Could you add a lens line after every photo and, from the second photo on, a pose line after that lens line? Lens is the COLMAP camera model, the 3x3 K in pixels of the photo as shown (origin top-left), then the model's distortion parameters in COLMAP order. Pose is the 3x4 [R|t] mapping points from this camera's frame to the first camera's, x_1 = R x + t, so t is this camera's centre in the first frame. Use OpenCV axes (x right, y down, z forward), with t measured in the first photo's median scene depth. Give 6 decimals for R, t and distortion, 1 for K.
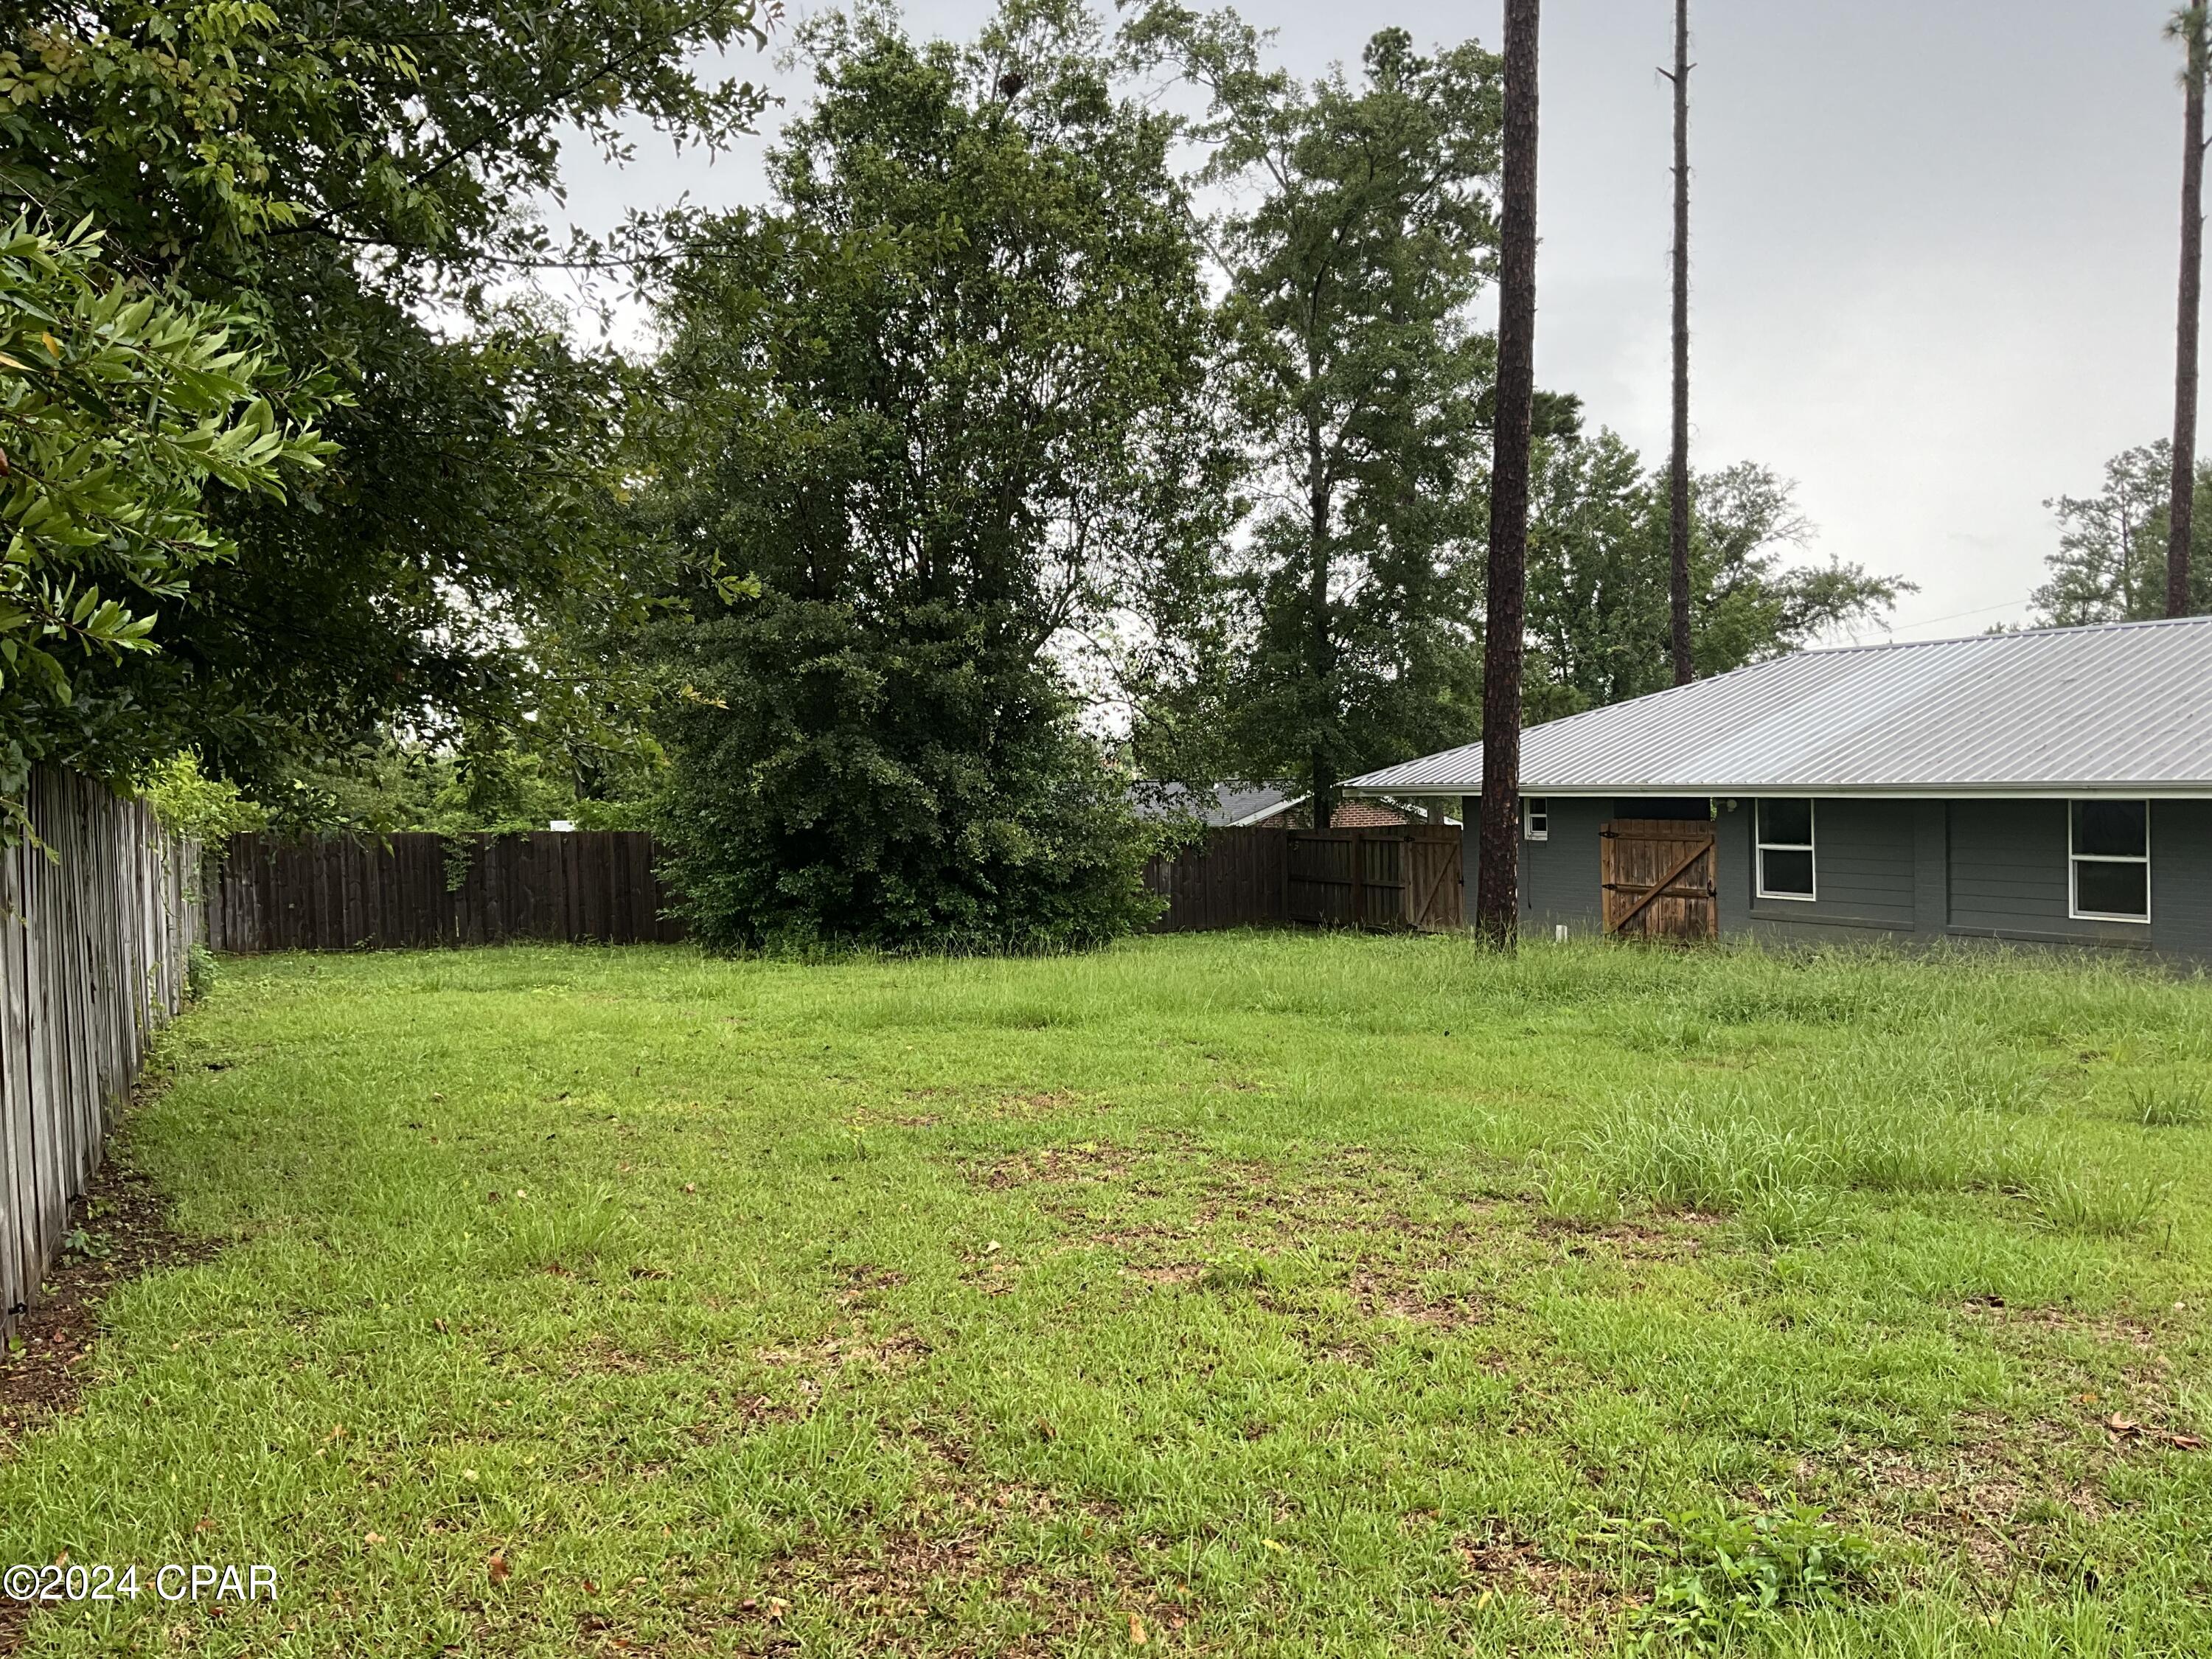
lens RADIAL K [[1818.2, 0, 1105.2], [0, 1818.2, 830.8], [0, 0, 1]] dist [0.084579, -0.161341]
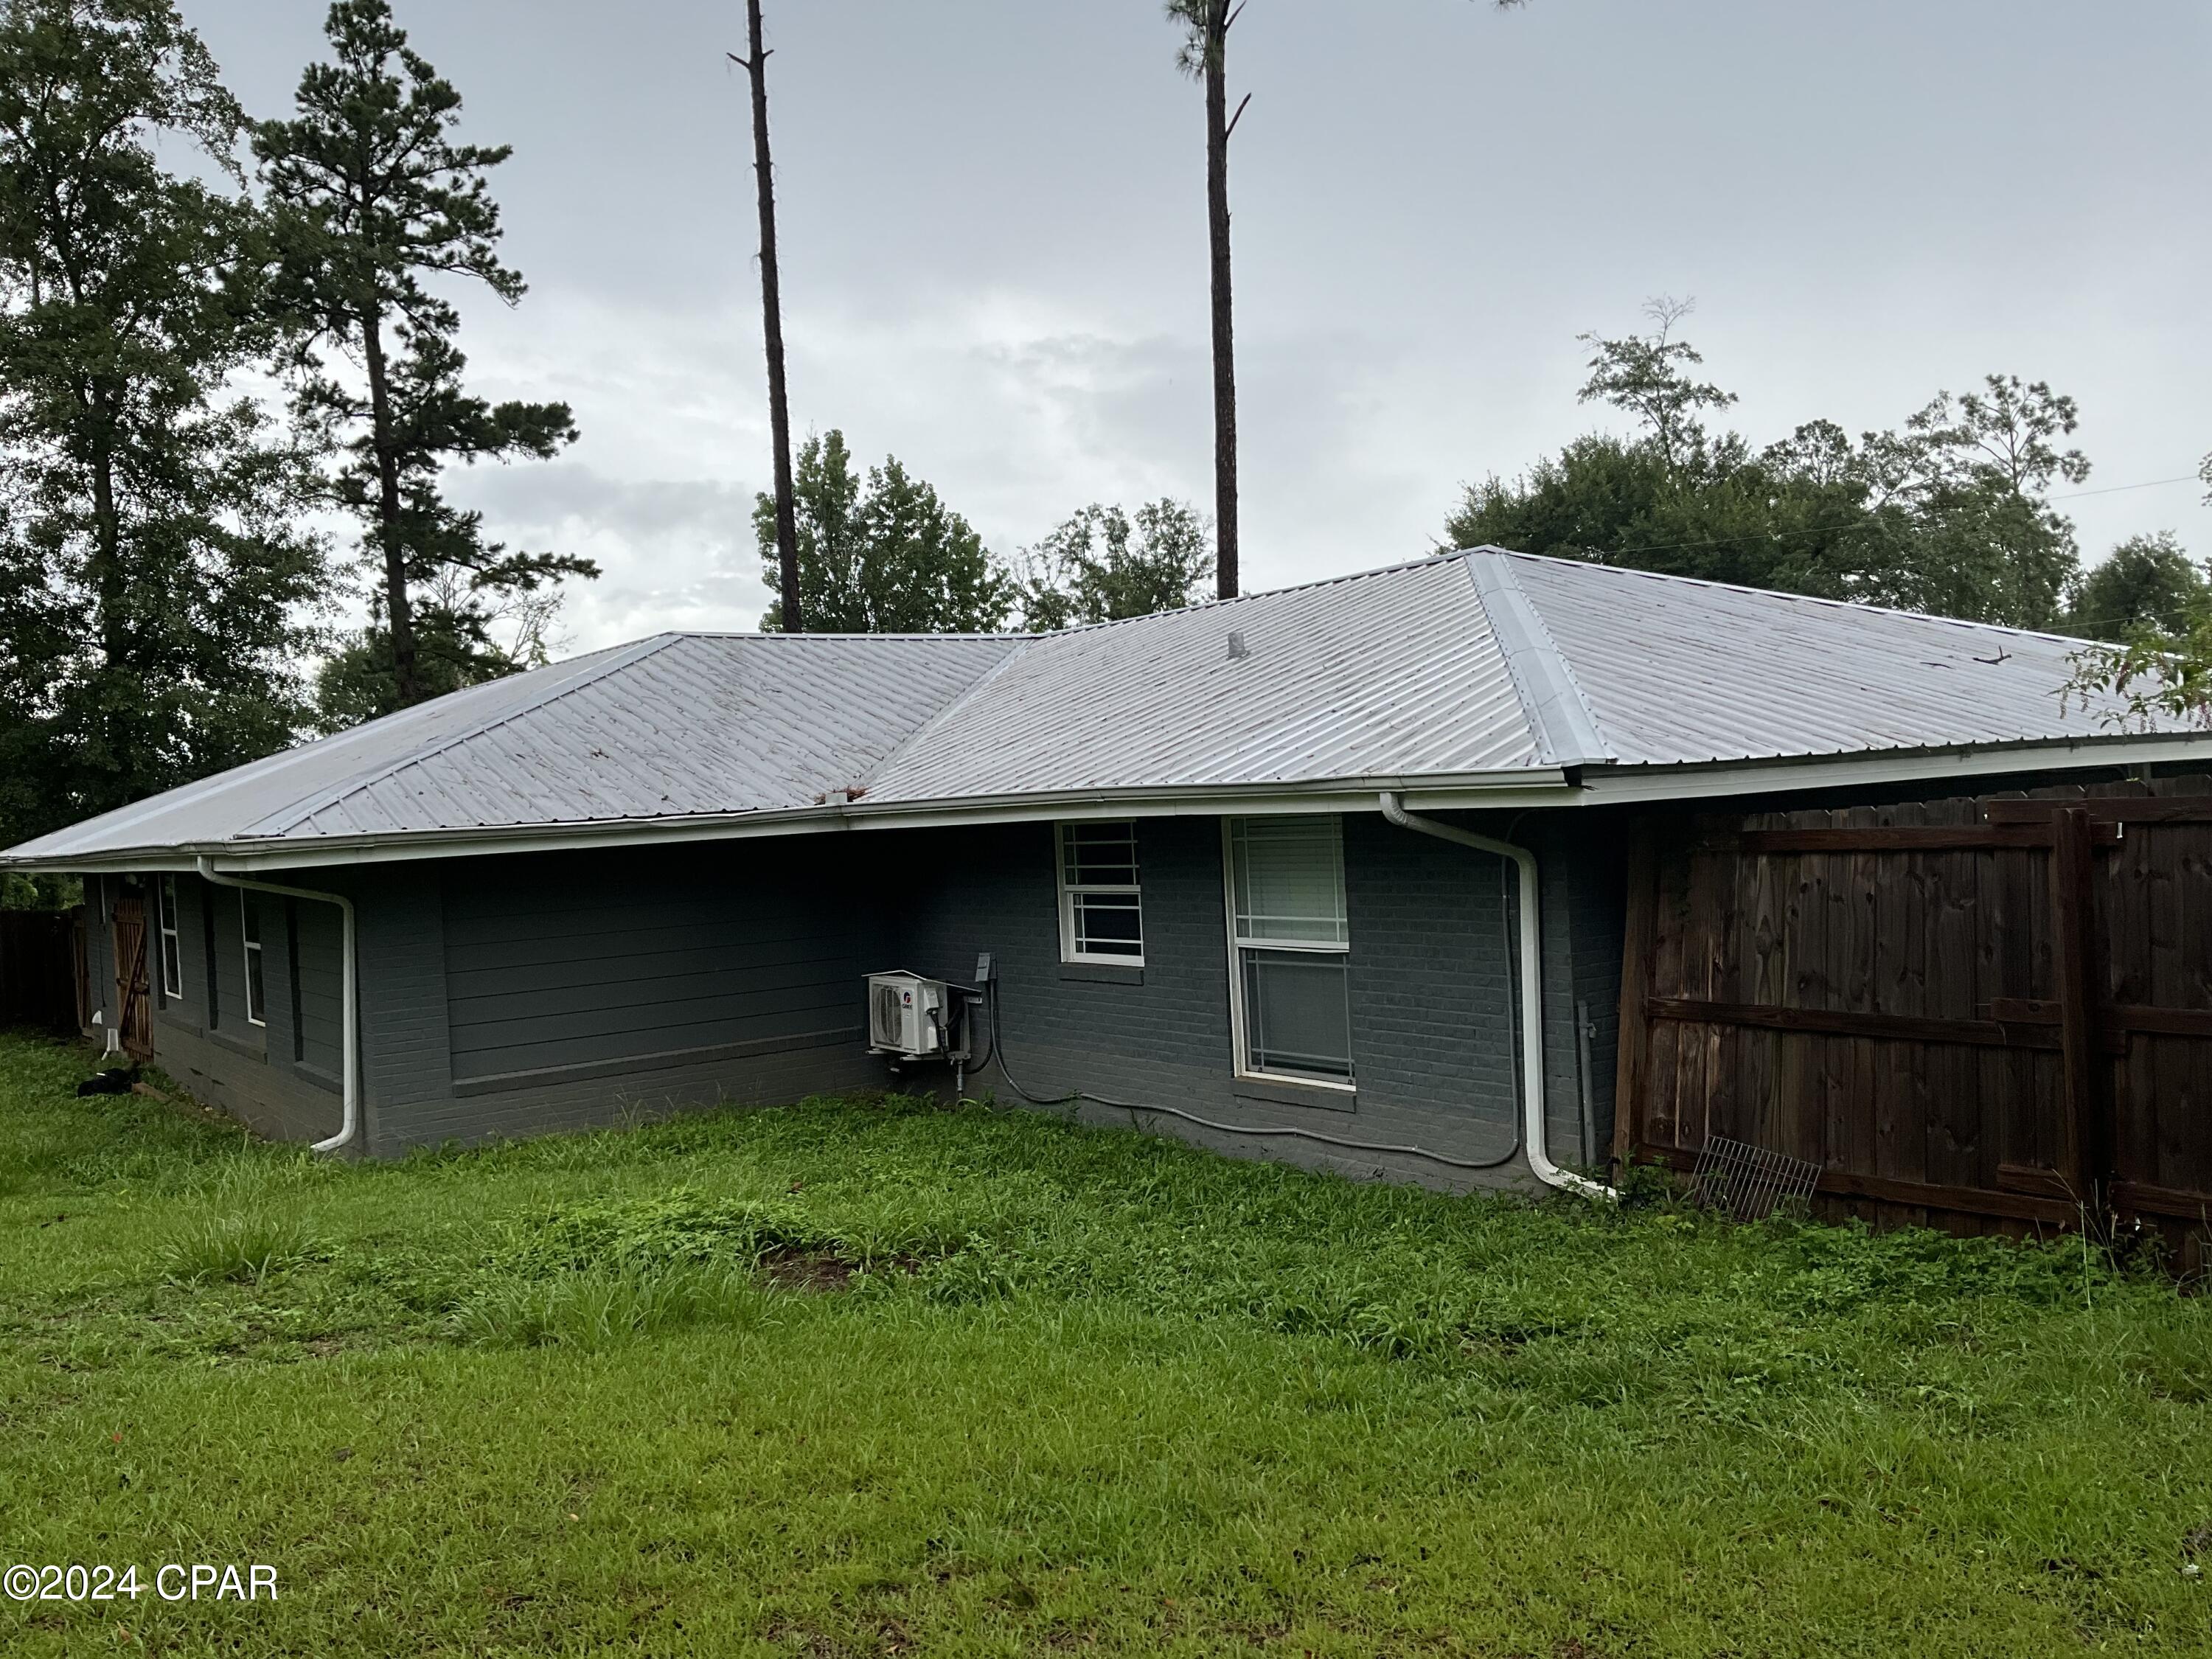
lens RADIAL K [[1818.2, 0, 1118.8], [0, 1818.2, 829.9], [0, 0, 1]] dist [0.084579, -0.161341]
pose [[0.990591, -0.030752, 0.133352, 0.634156], [0.034287, 0.999117, -0.024291, -0.001985], [-0.132487, 0.028634, 0.990771, 0.142060]]
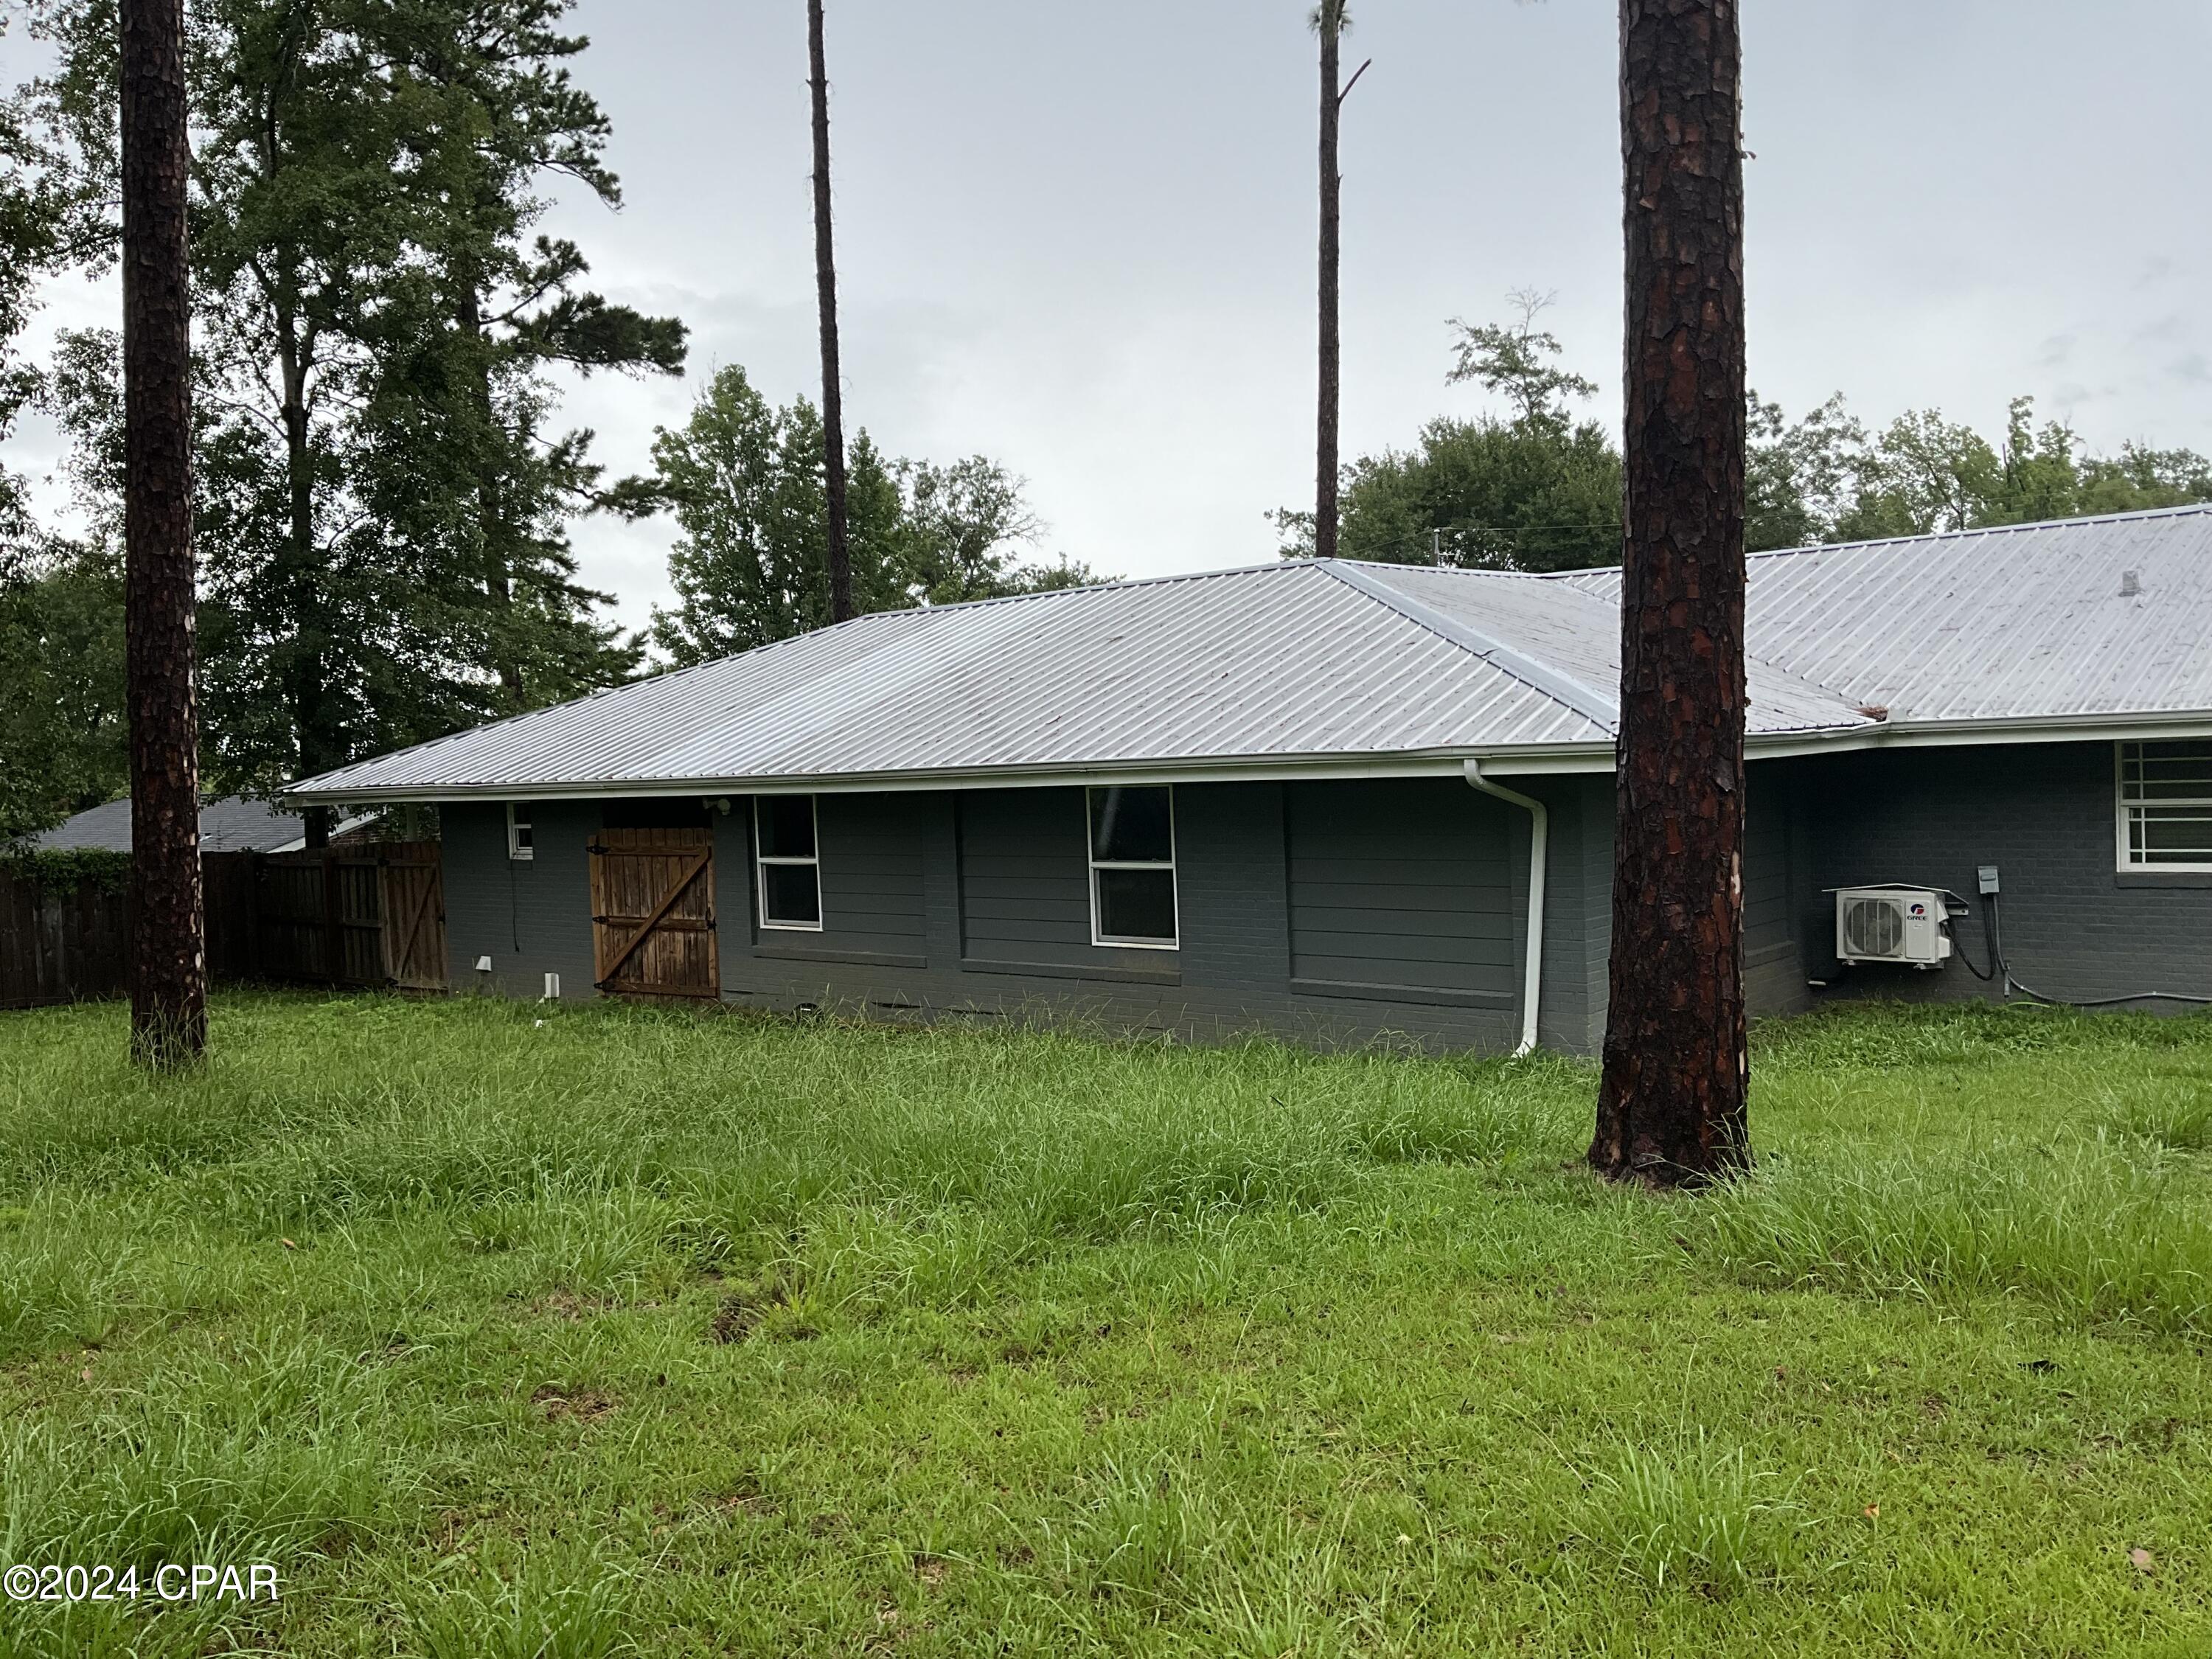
lens RADIAL K [[1818.2, 0, 1097.5], [0, 1818.2, 834.9], [0, 0, 1]] dist [0.084579, -0.161341]
pose [[0.935966, -0.029458, 0.350856, 0.213177], [0.030494, 0.999532, 0.002574, 0.000332], [-0.350768, 0.008290, 0.936426, 0.241984]]
